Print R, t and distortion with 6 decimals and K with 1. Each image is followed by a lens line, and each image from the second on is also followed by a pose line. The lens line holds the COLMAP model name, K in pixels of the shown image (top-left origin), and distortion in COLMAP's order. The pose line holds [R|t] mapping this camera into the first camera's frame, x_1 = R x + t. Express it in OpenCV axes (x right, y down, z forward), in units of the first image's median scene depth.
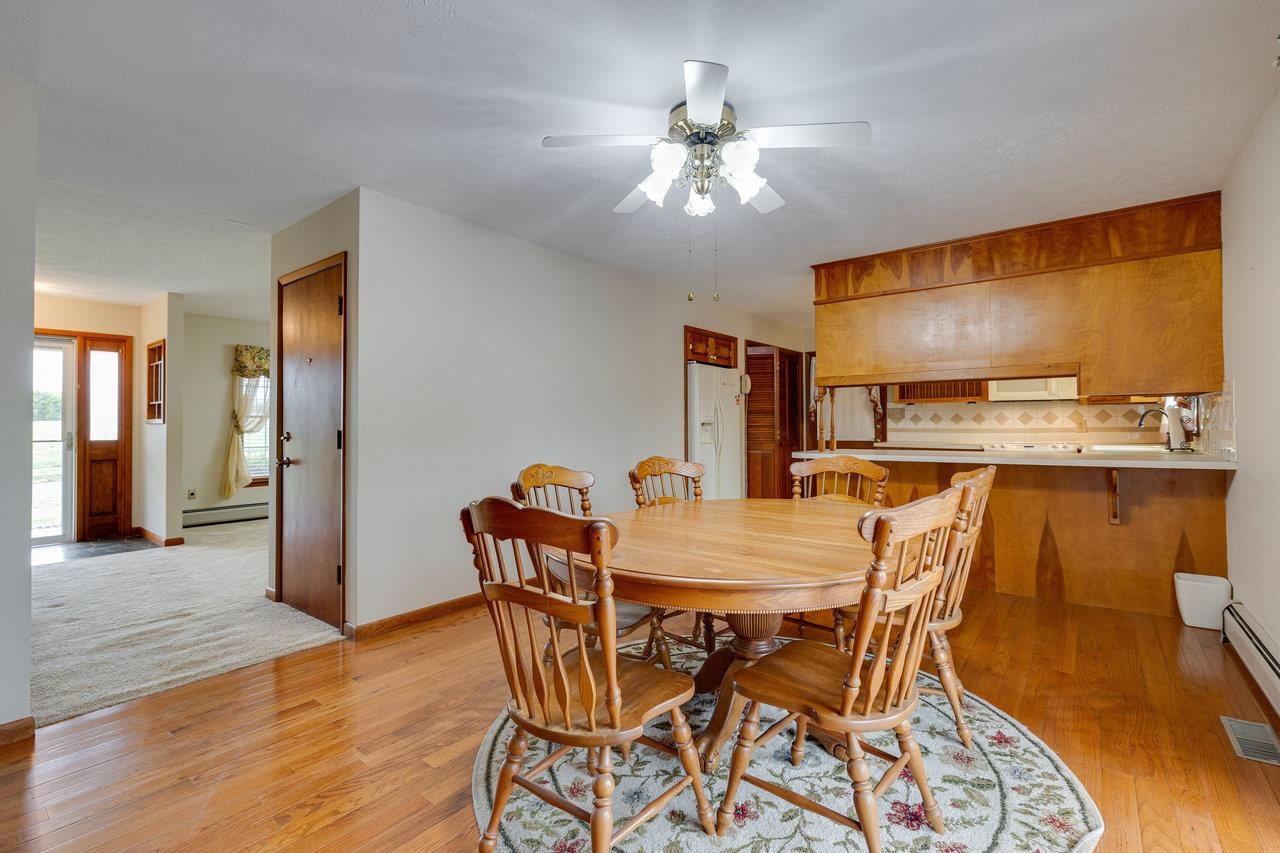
lens RADIAL K [[572.7, 0, 636.5], [0, 572.7, 416.4], [0, 0, 1]] dist [-0.006768, 0.002047]
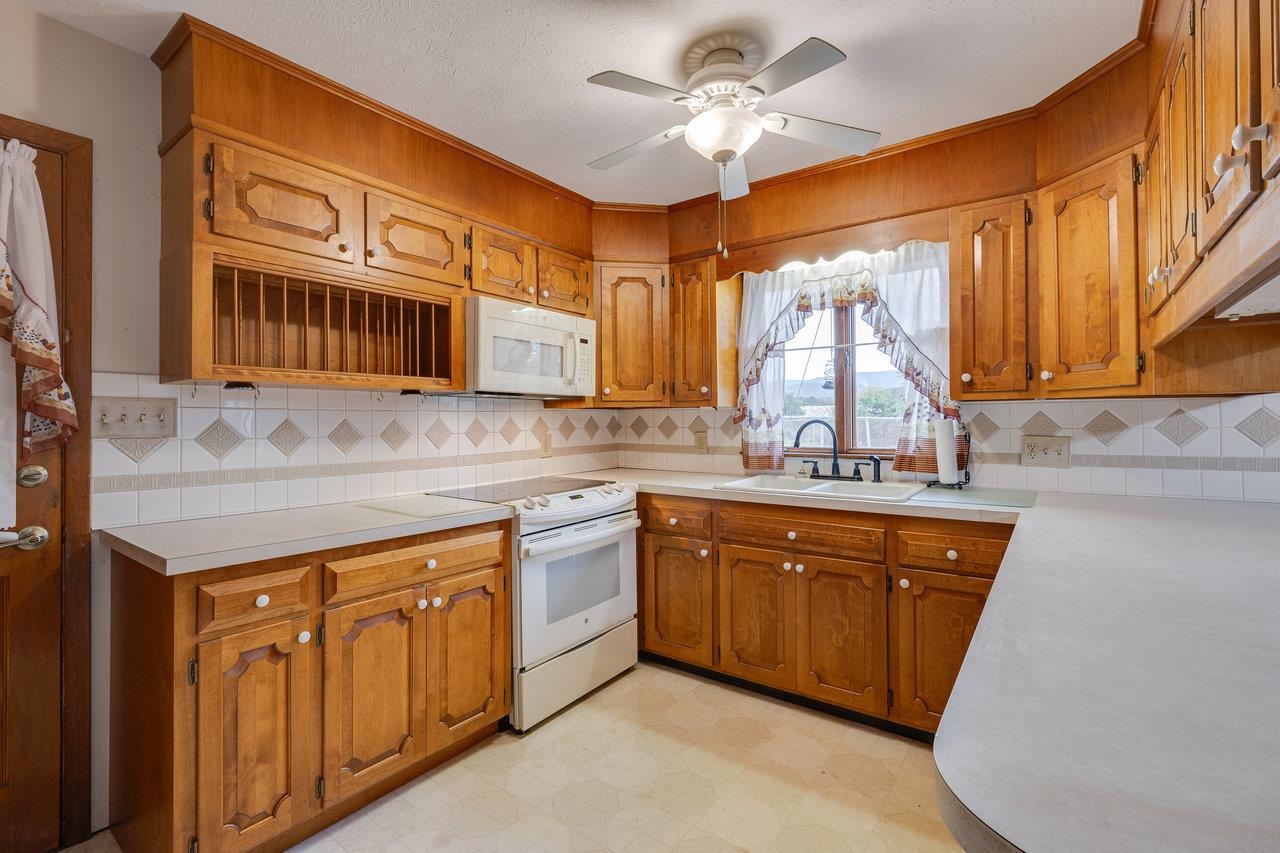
lens RADIAL K [[572.7, 0, 640.3], [0, 572.7, 418.2], [0, 0, 1]] dist [-0.006768, 0.002047]
pose [[-0.038464, 0.010778, 0.999202, 0.218225], [-0.006700, 0.999917, -0.011044, -0.004507], [-0.999238, -0.007119, -0.038388, 0.911275]]
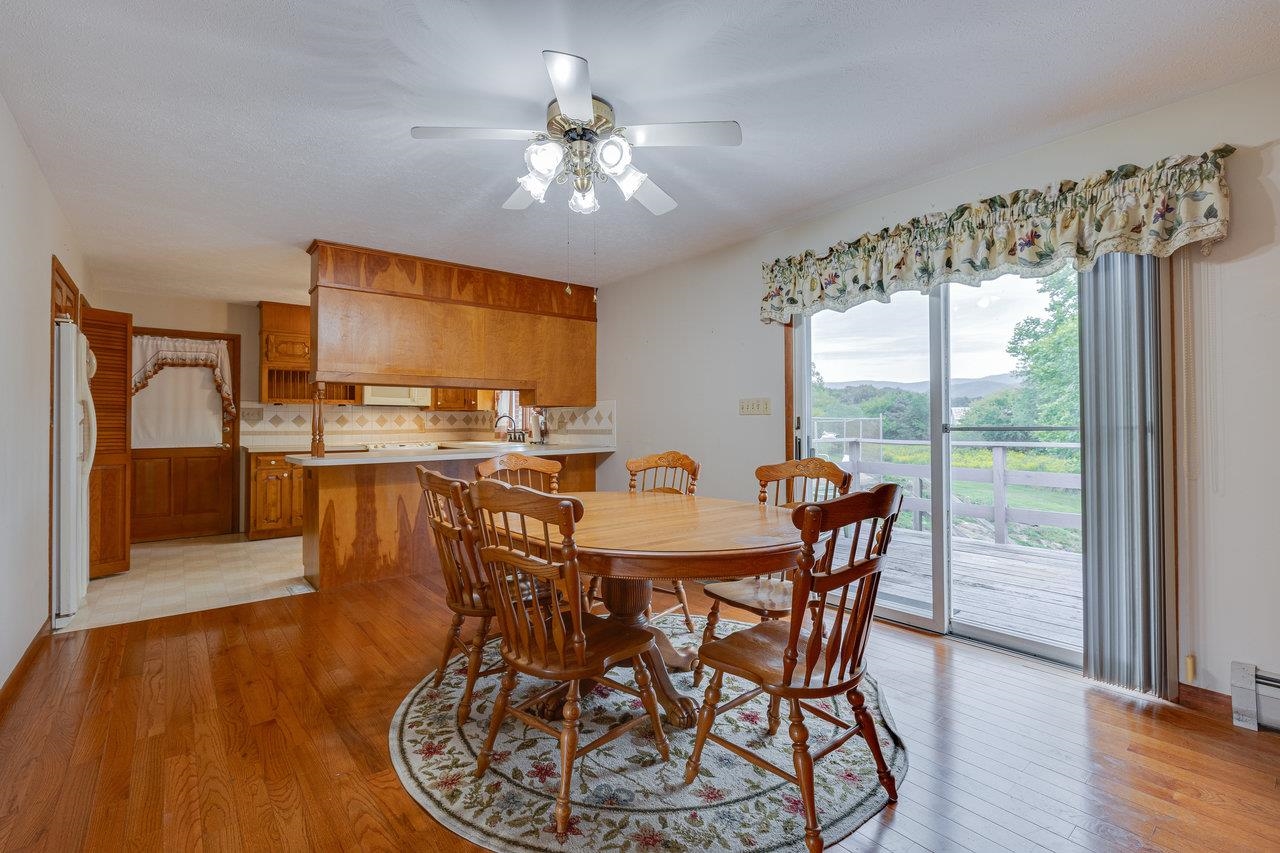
lens RADIAL K [[572.7, 0, 641.5], [0, 572.7, 419.5], [0, 0, 1]] dist [-0.006768, 0.002047]
pose [[0.210414, 0.012801, 0.977529, -0.322922], [-0.011513, 0.999877, -0.010615, 0.006258], [-0.977545, -0.009021, 0.210535, 0.269171]]
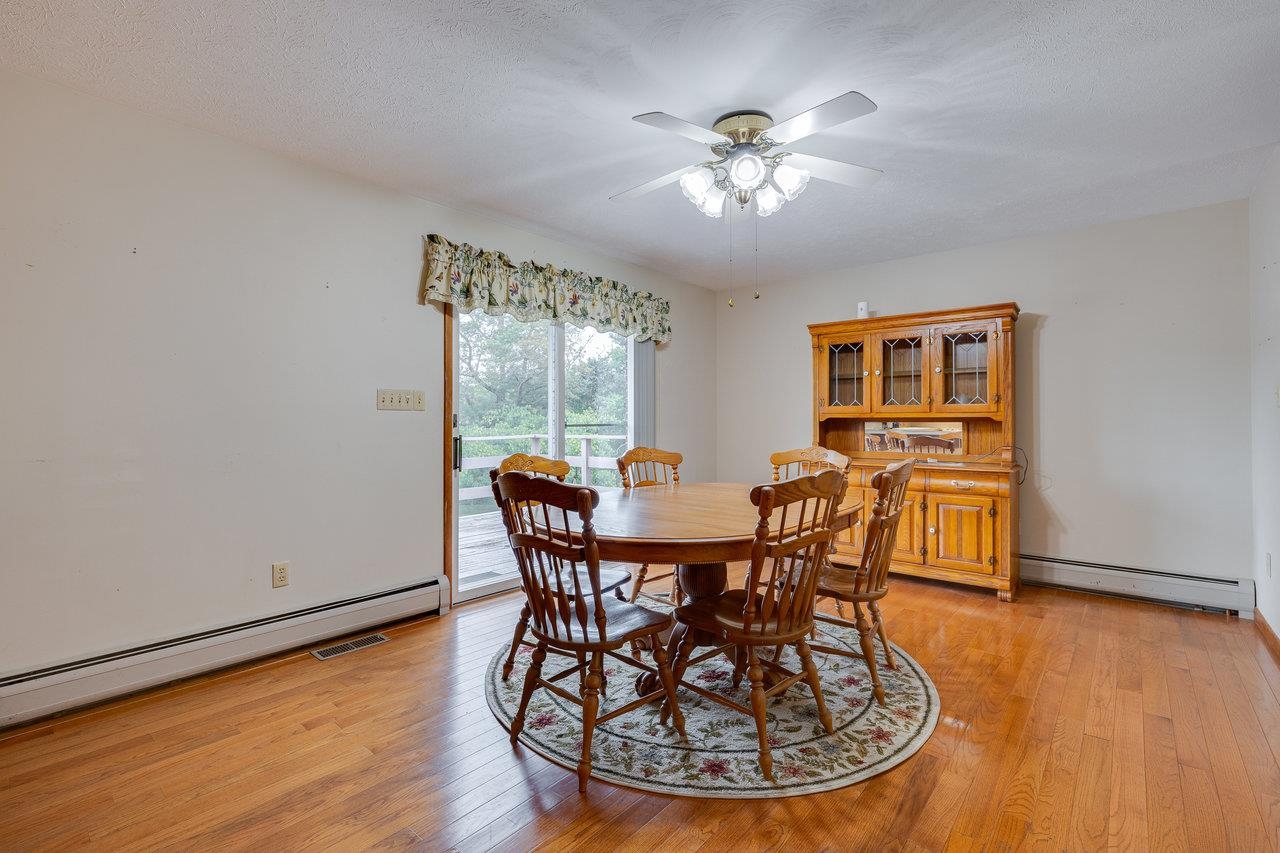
lens RADIAL K [[572.7, 0, 636.8], [0, 572.7, 420.8], [0, 0, 1]] dist [-0.006768, 0.002047]
pose [[-0.999122, 0.006972, 0.041312, 0.108507], [0.006187, 0.999798, -0.019114, 0.013567], [-0.041437, -0.018841, -0.998963, 0.807704]]
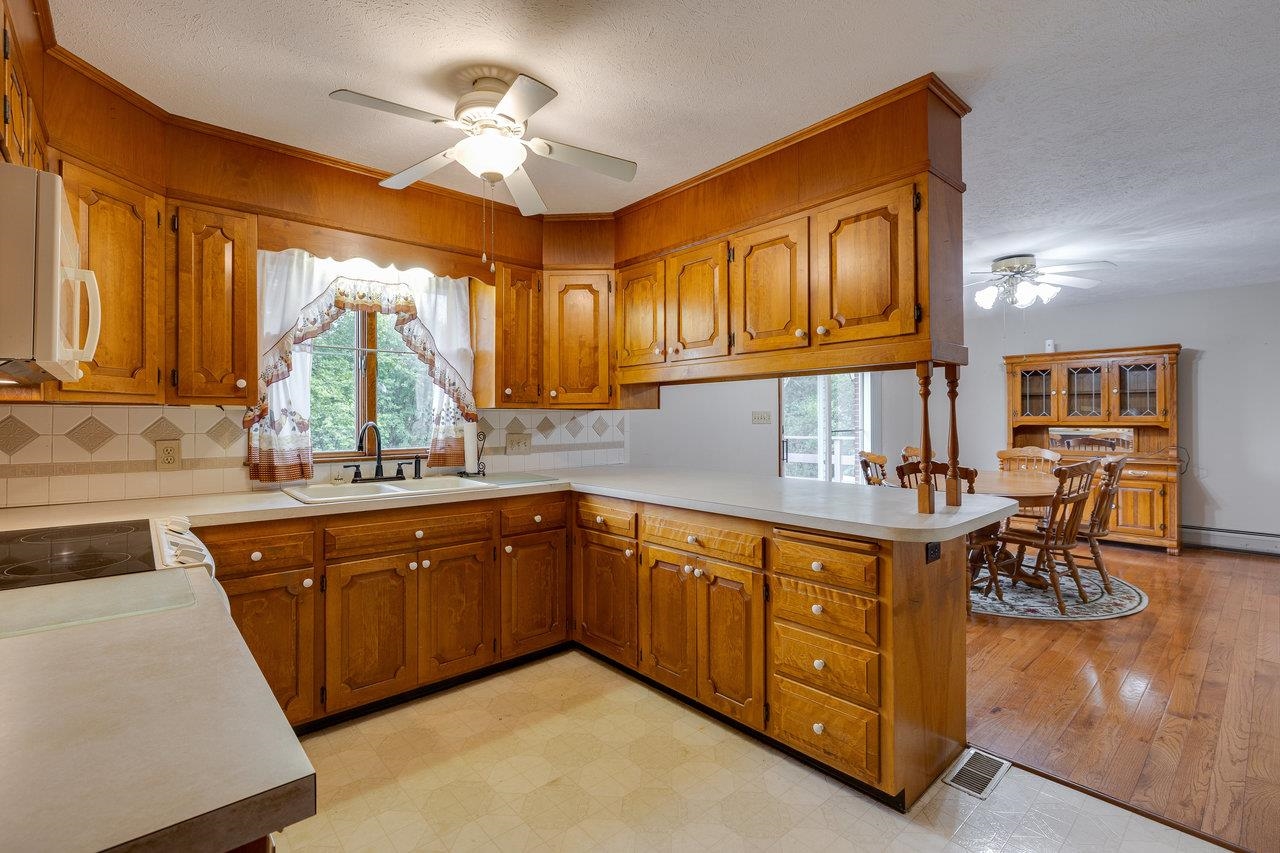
lens RADIAL K [[572.7, 0, 638.0], [0, 572.7, 418.5], [0, 0, 1]] dist [-0.006768, 0.002047]
pose [[-0.984893, 0.011247, 0.172800, 0.386932], [0.008463, 0.999822, -0.016839, -0.002960], [-0.172959, -0.015122, -0.984813, 1.170106]]
